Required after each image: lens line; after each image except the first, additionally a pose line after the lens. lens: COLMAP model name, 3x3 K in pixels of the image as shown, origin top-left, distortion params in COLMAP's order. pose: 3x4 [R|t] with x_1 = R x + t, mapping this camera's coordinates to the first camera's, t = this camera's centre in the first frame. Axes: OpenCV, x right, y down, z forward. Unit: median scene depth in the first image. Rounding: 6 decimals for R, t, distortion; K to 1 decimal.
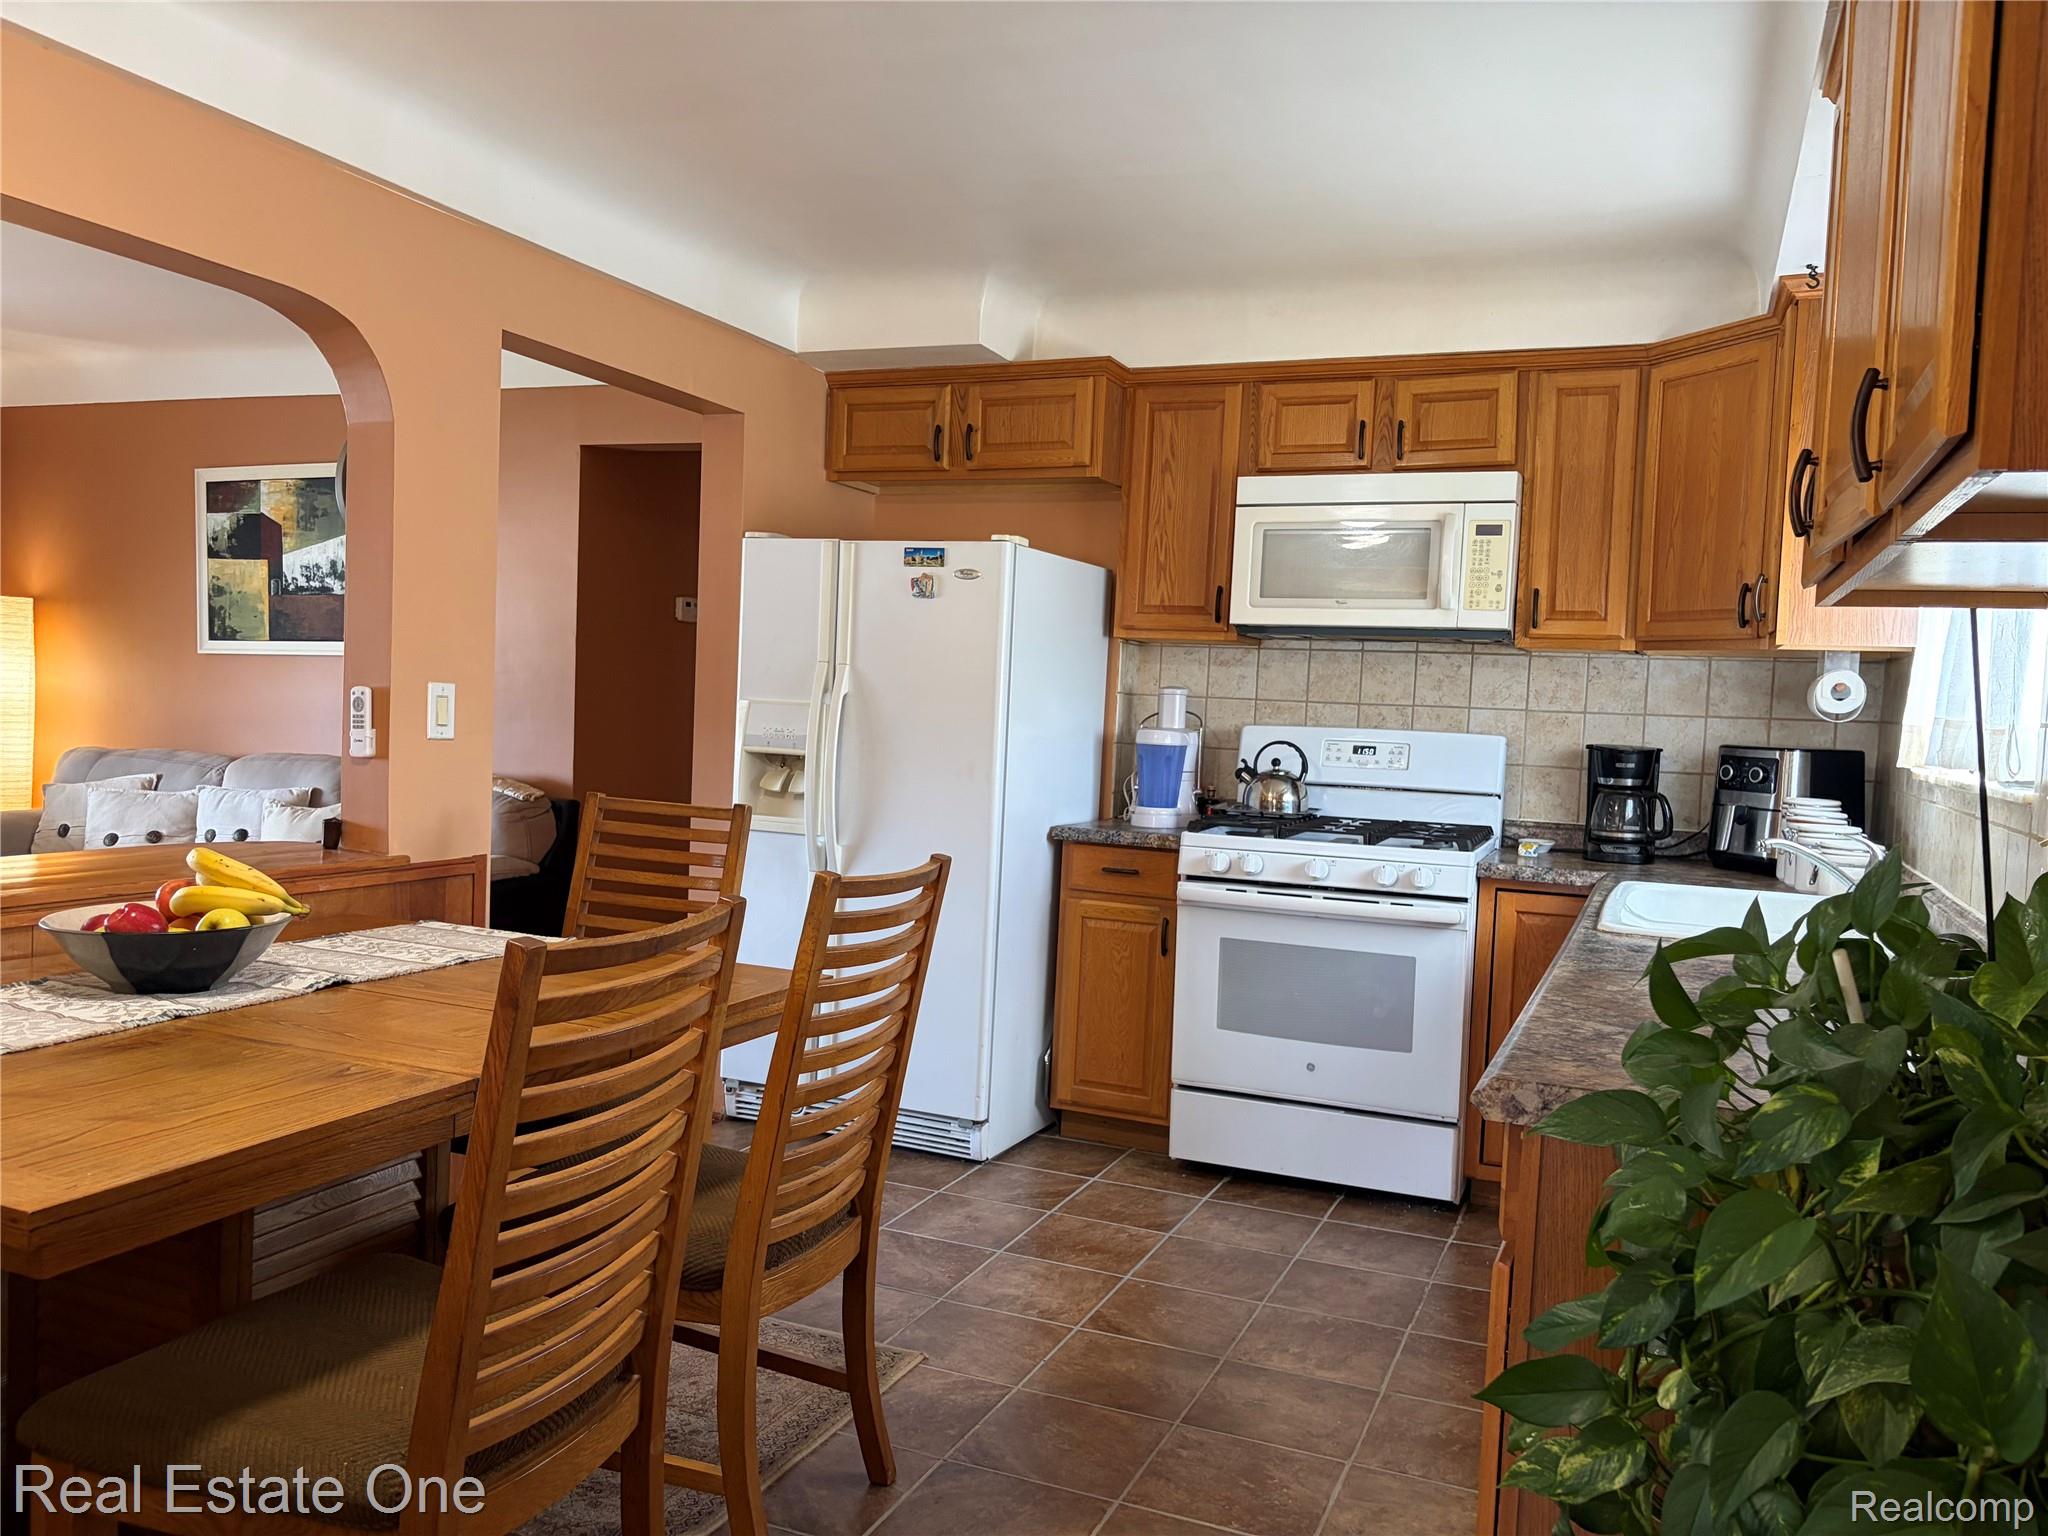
lens RADIAL K [[1561.4, 0, 1031.8], [0, 1561.4, 784.7], [0, 0, 1]] dist [0.069752, -0.075963]
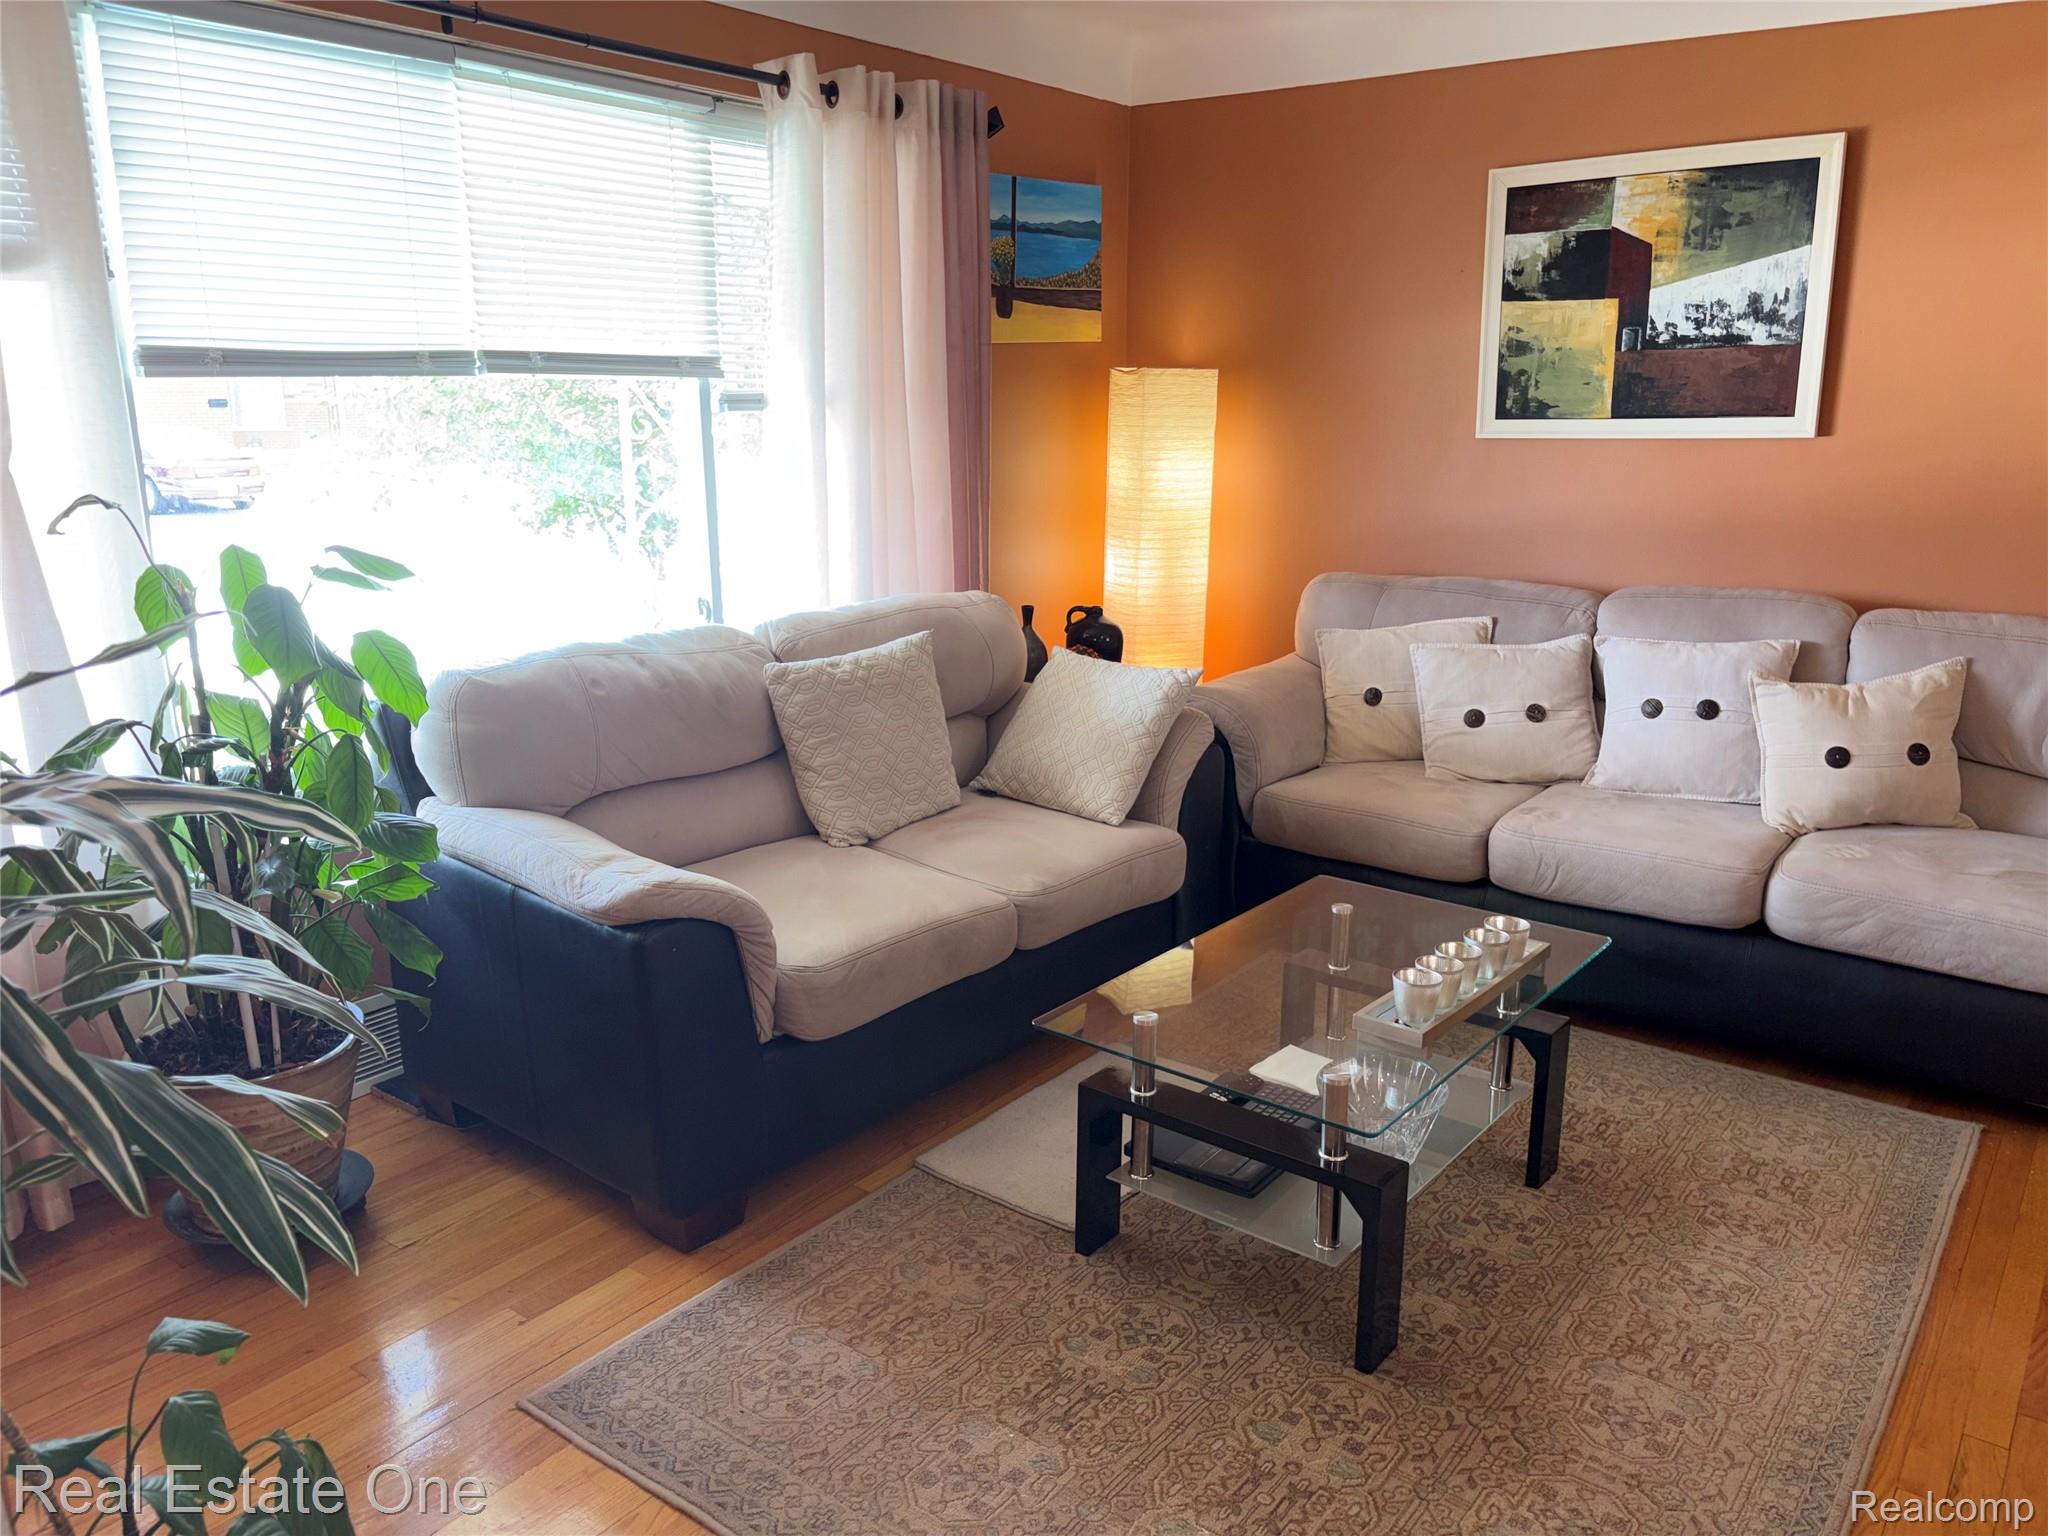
lens RADIAL K [[1561.4, 0, 1034.5], [0, 1561.4, 780.6], [0, 0, 1]] dist [0.069752, -0.075963]
pose [[0.968523, 0.021072, -0.248031, -0.729521], [0.025897, 0.982474, 0.184590, -0.090878], [0.247573, -0.185203, 0.951003, 0.315266]]
